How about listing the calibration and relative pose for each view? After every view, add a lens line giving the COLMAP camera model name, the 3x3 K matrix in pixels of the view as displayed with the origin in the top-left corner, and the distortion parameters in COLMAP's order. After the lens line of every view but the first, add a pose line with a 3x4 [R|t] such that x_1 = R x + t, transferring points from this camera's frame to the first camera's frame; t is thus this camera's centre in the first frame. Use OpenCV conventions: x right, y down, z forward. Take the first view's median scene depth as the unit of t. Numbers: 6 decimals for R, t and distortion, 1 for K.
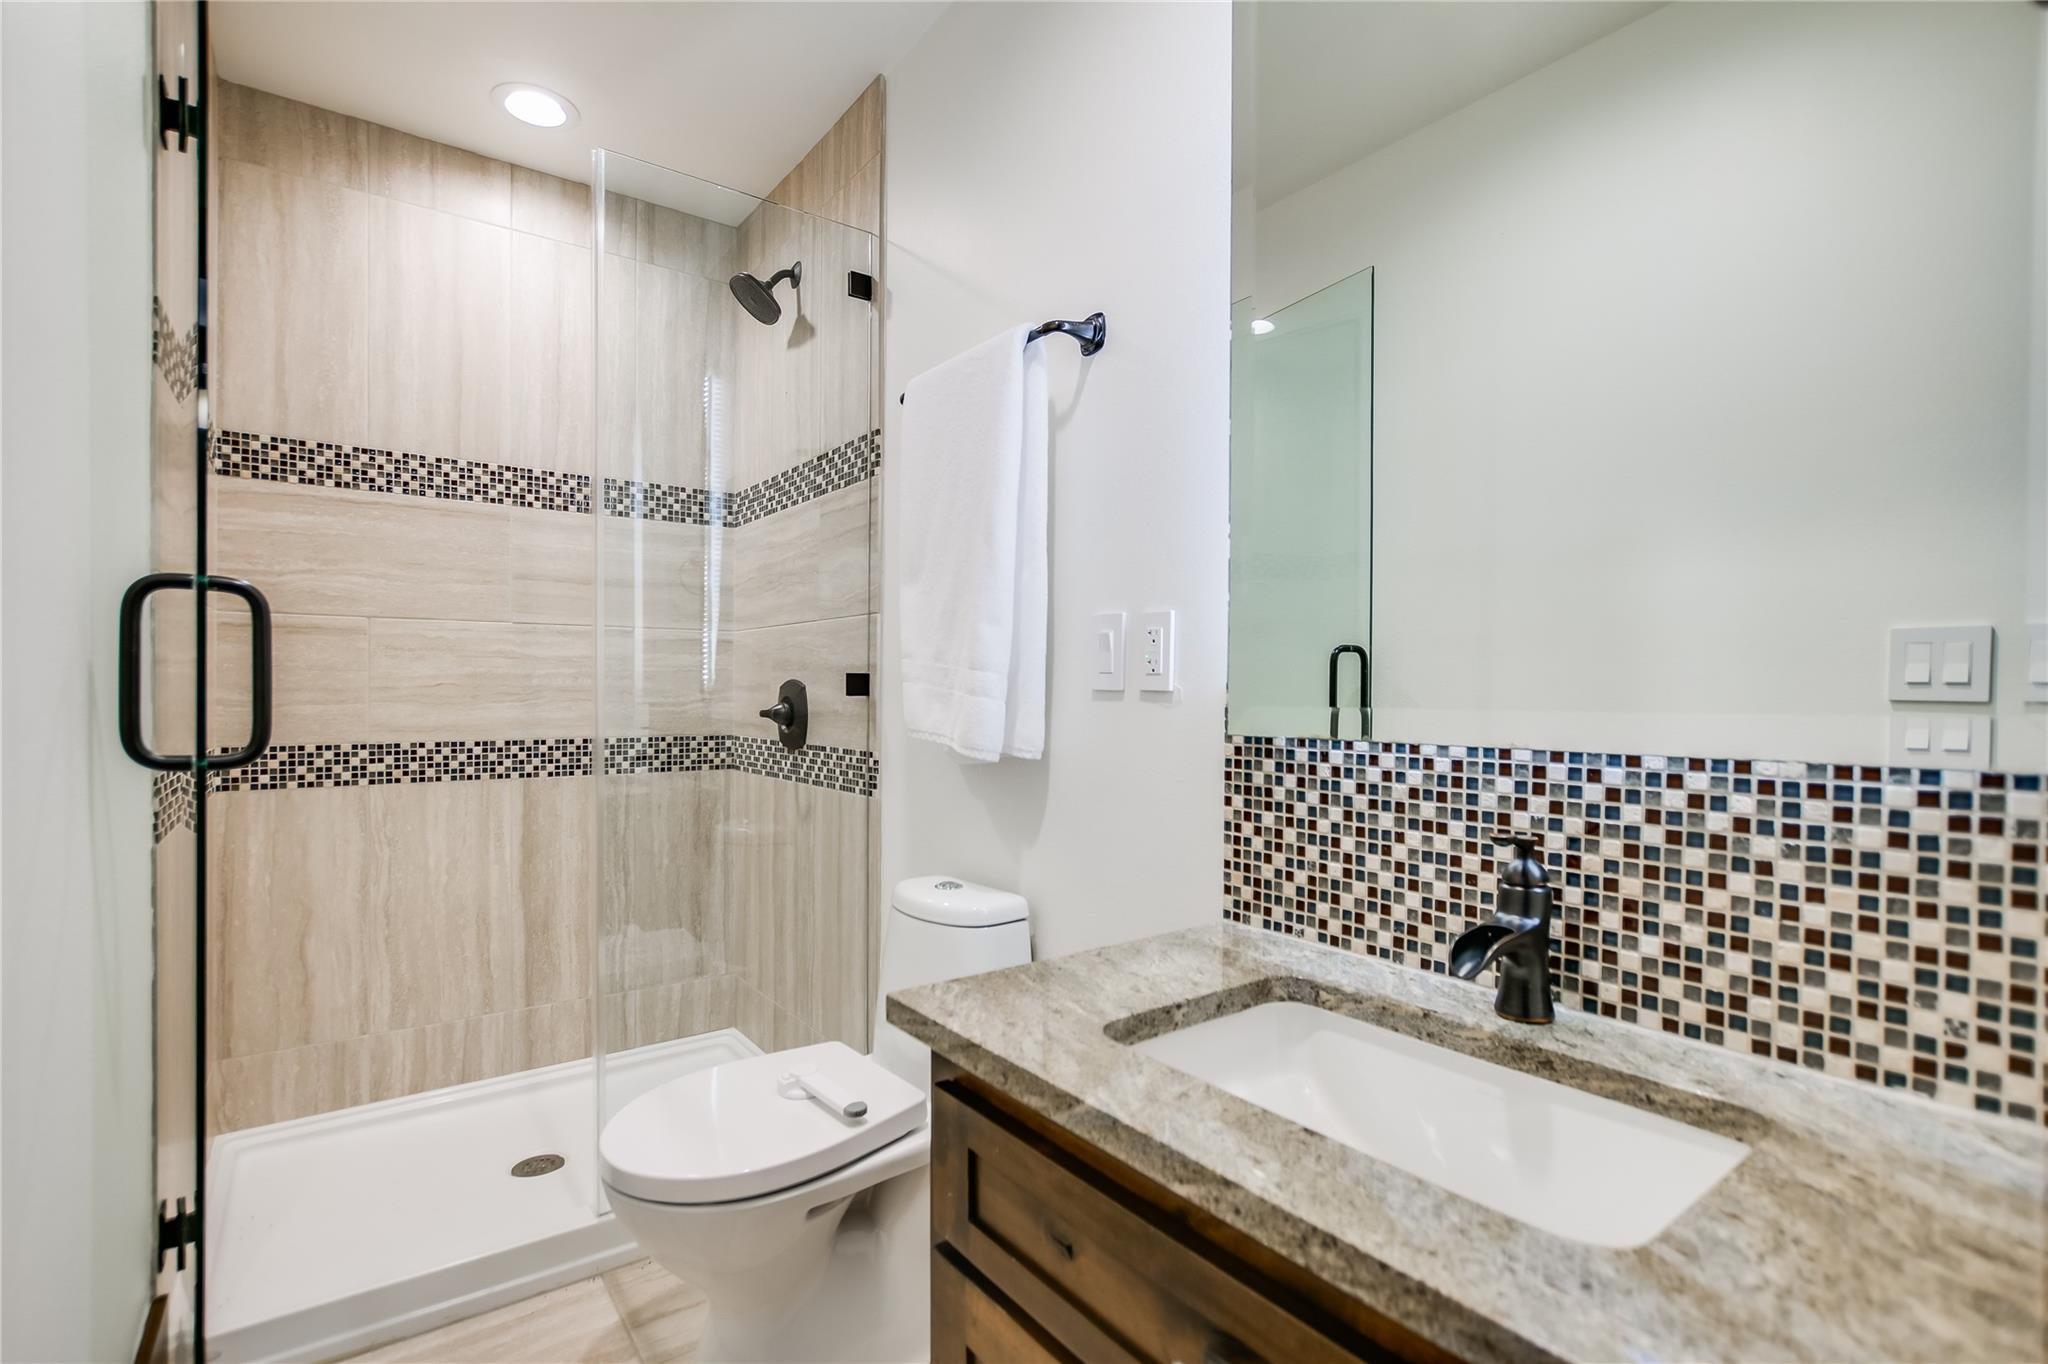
lens RADIAL K [[900.6, 0, 1029.3], [0, 900.6, 705.2], [0, 0, 1]] dist [-0.001031, -0.000473]
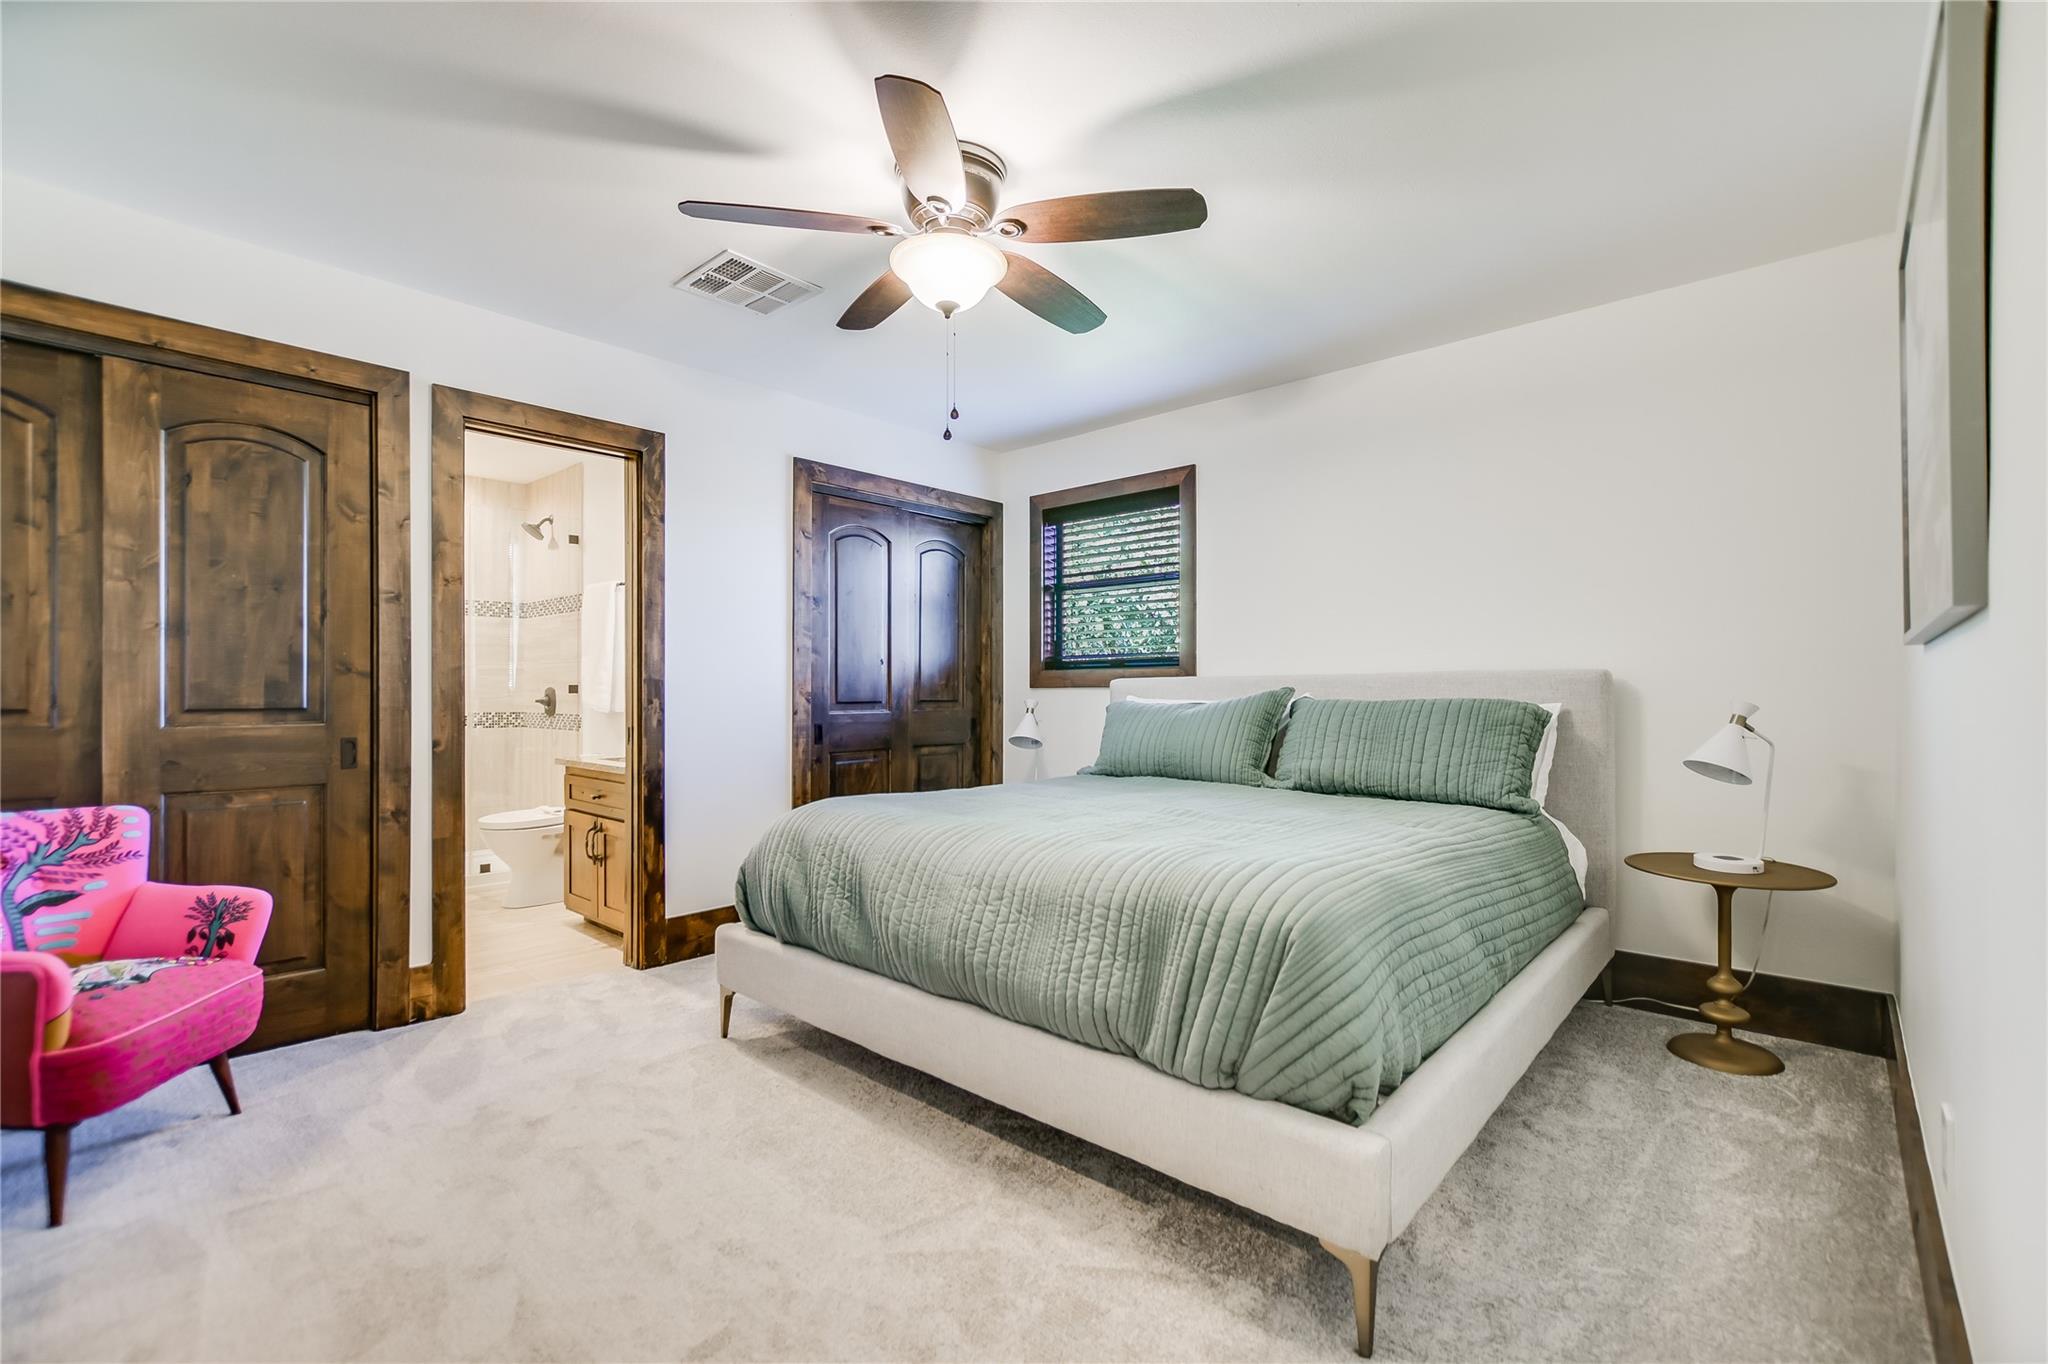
lens RADIAL K [[900.6, 0, 1029.3], [0, 900.6, 705.2], [0, 0, 1]] dist [-0.001031, -0.000473]
pose [[0.983865, -0.003164, 0.178882, 0.548130], [0.003526, 0.999992, -0.001702, 0.027852], [-0.178876, 0.002305, 0.983869, -1.543558]]
